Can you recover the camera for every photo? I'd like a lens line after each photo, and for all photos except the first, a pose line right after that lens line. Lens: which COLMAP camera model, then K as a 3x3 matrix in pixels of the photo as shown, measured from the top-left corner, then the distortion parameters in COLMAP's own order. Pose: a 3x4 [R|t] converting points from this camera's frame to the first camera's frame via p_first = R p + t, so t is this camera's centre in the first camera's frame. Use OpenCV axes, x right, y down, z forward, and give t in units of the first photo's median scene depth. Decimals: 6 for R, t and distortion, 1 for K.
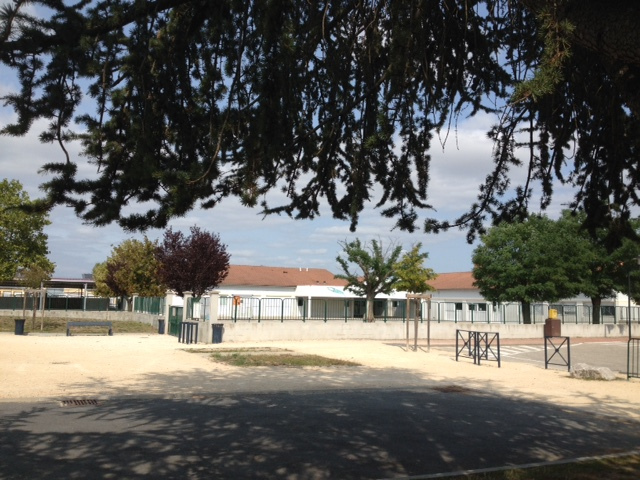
lens RADIAL K [[645.2, 0, 320.0], [0, 645.2, 240.0], [0, 0, 1]] dist [0.151968, -0.305035]
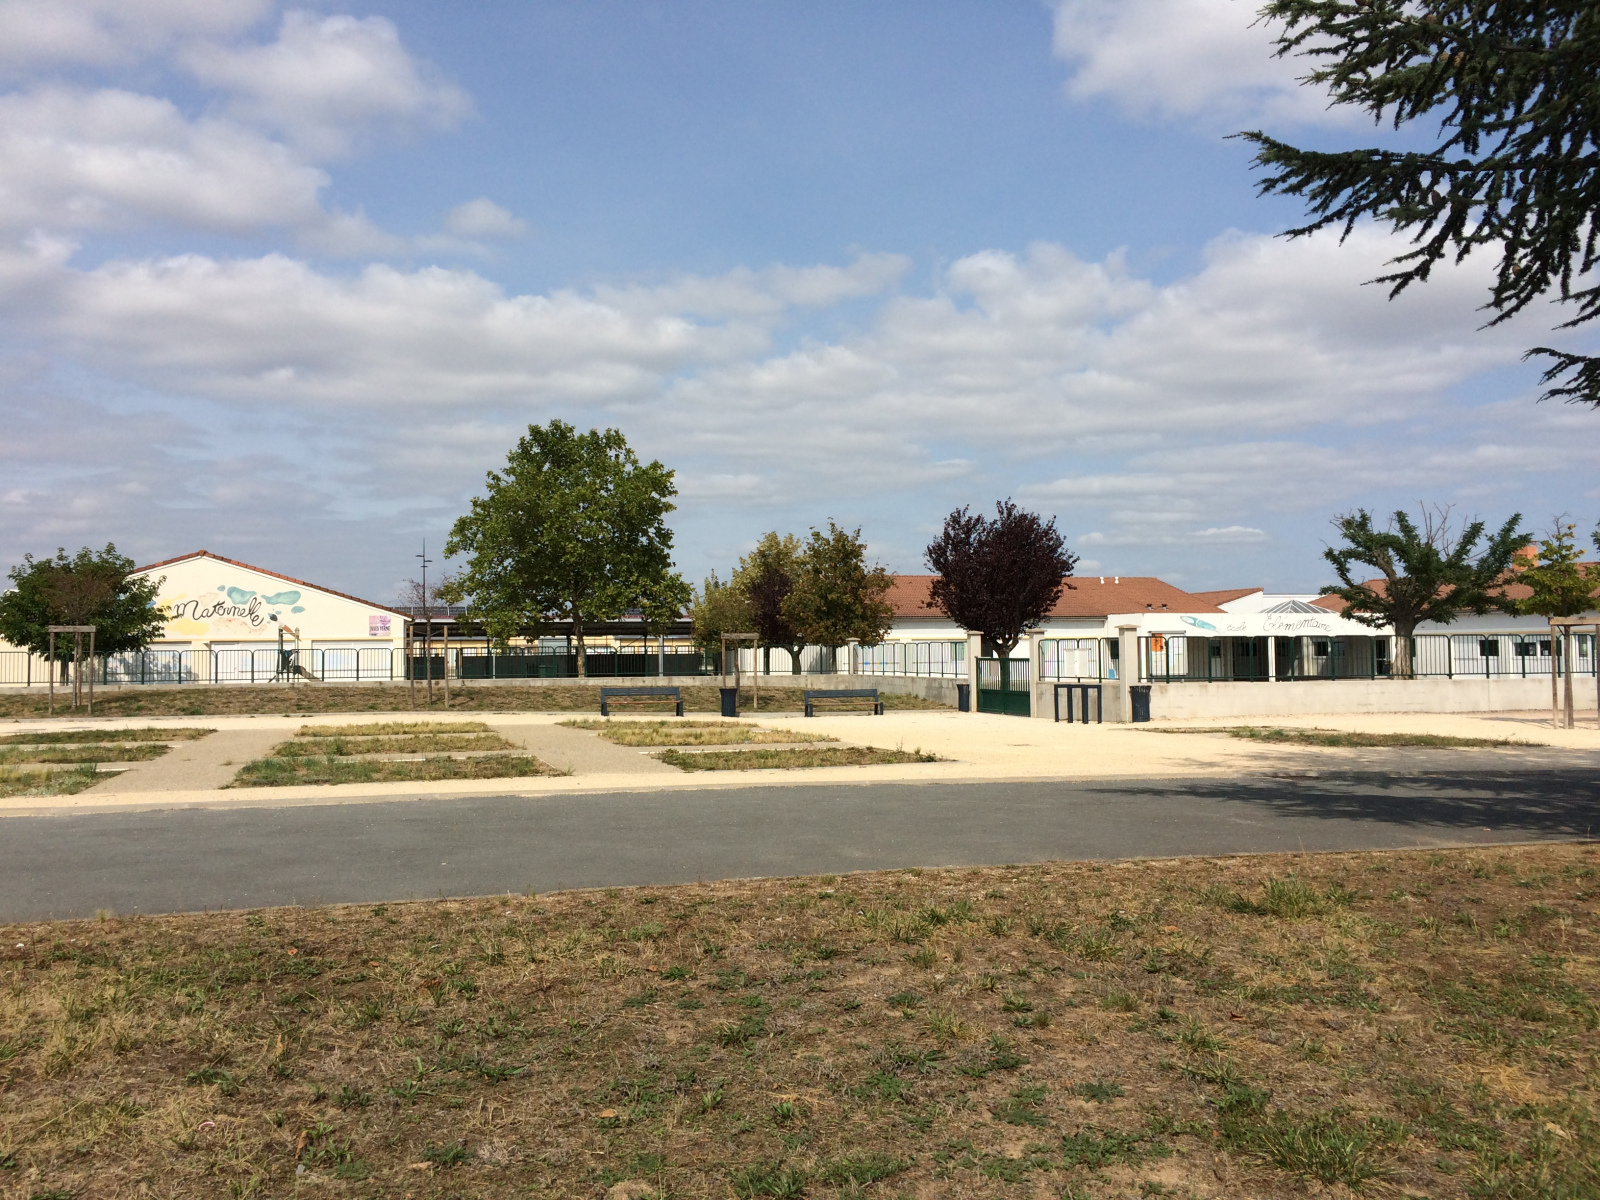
lens RADIAL K [[1497.4, 0, 799.3], [0, 1497.4, 537.9], [0, 0, 1]] dist [0.103194, -0.002597]
pose [[0.988476, -0.044502, -0.144690, -0.134830], [0.046743, 0.998833, 0.012126, -0.010962], [0.143981, -0.018750, 0.989403, -0.139934]]
